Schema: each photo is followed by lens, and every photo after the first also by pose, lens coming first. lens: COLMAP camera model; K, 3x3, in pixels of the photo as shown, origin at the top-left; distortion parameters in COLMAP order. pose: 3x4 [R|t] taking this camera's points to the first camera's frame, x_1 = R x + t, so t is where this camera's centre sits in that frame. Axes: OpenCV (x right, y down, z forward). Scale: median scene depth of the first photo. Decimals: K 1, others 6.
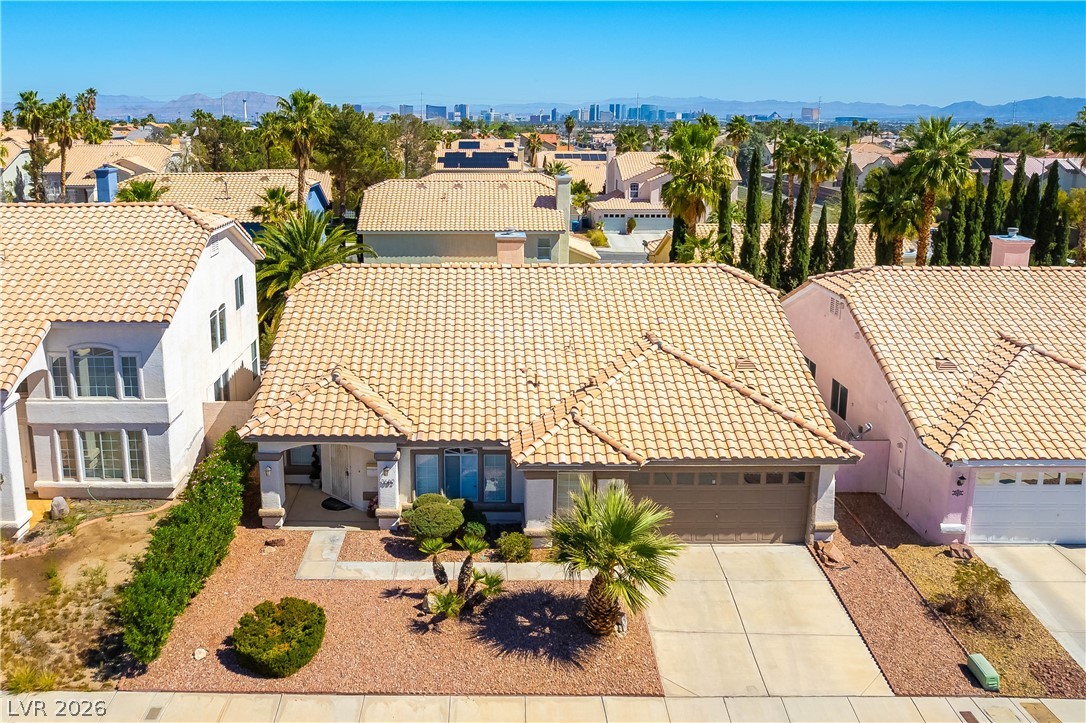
lens RADIAL K [[899.9, 0, 543.0], [0, 899.9, 361.5], [0, 0, 1]] dist [-0.043247, 0.009634]
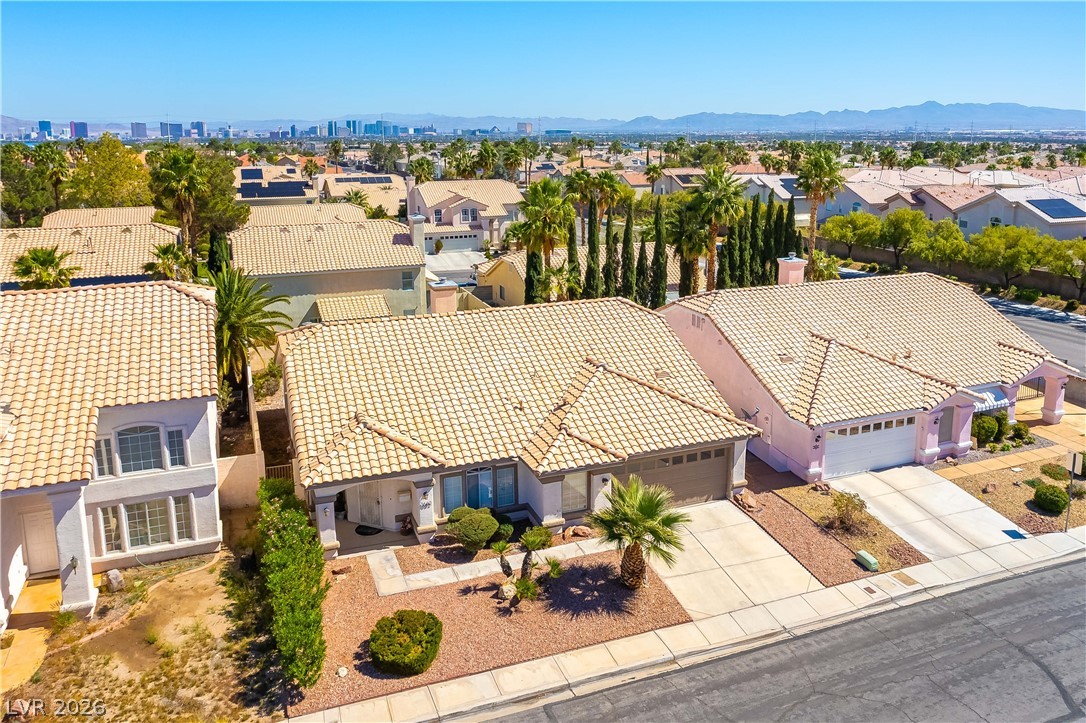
lens RADIAL K [[814.1, 0, 614.1], [0, 814.1, 328.1], [0, 0, 1]] dist [-0.082344, 0.092169]
pose [[0.923413, -0.088263, 0.373522, -0.322616], [0.097416, 0.995228, -0.005658, -0.072625], [-0.371240, 0.041612, 0.927604, -0.125856]]
